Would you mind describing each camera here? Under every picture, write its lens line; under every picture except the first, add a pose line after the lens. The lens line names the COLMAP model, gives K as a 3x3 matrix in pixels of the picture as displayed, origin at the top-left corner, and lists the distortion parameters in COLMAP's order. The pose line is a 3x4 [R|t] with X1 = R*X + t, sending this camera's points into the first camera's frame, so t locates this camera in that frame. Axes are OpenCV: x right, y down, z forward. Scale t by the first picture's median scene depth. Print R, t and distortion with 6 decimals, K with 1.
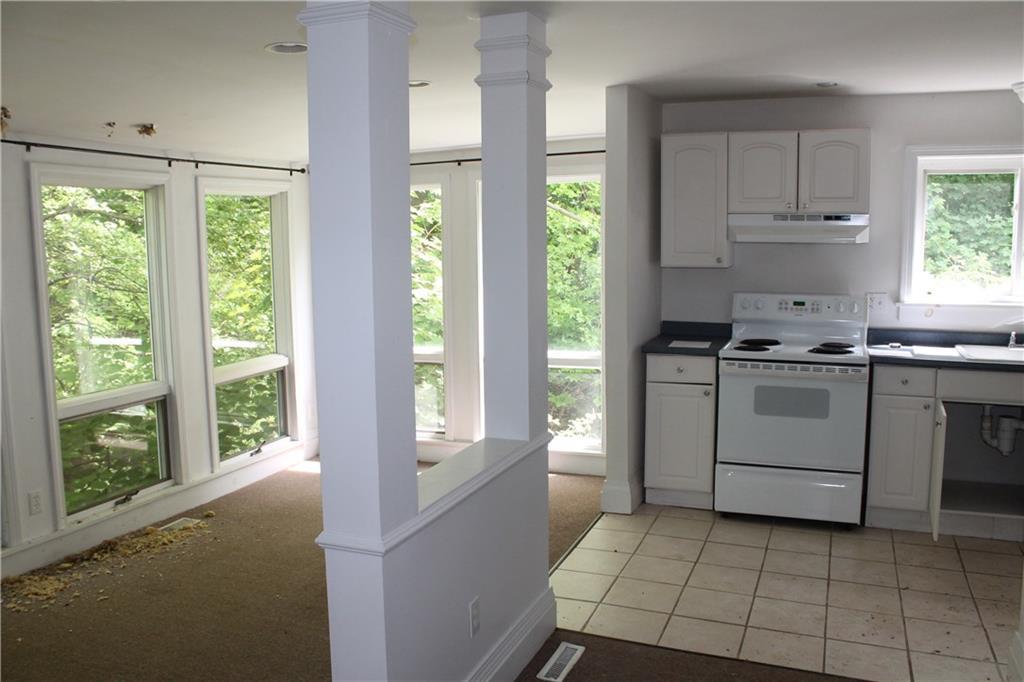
lens RADIAL K [[836.1, 0, 512.0], [0, 836.1, 341.0], [0, 0, 1]] dist [-0.160021, 0.000509]
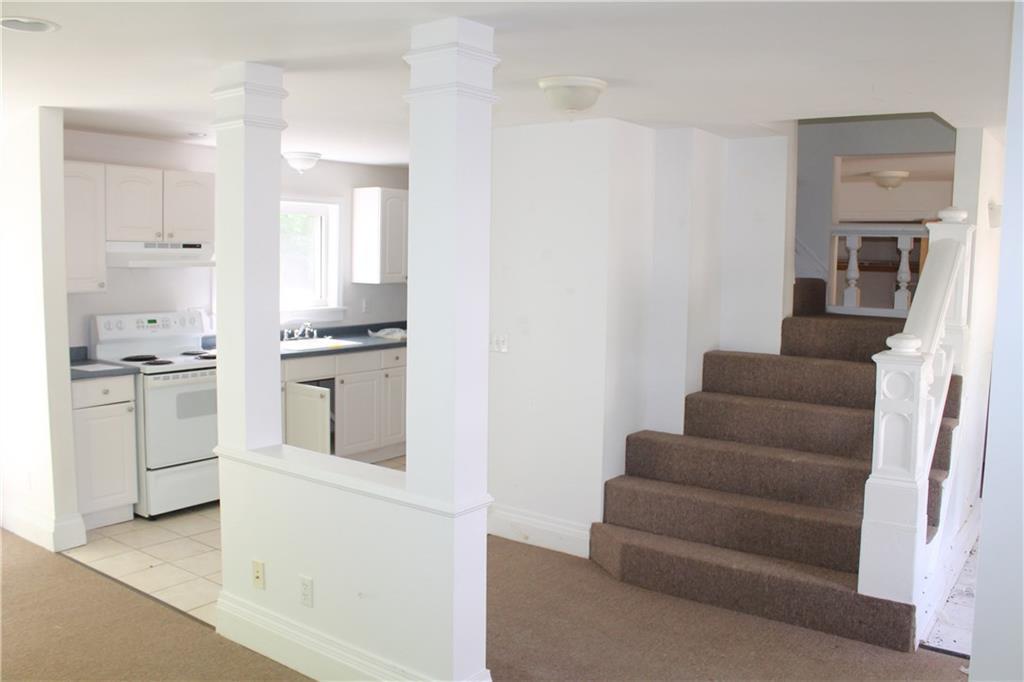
lens RADIAL K [[836.1, 0, 512.0], [0, 836.1, 341.0], [0, 0, 1]] dist [-0.160021, 0.000509]
pose [[0.237994, -0.077212, 0.968193, -0.627722], [0.102966, 0.993224, 0.053898, -0.028913], [-0.965793, 0.086864, 0.244331, 0.260963]]
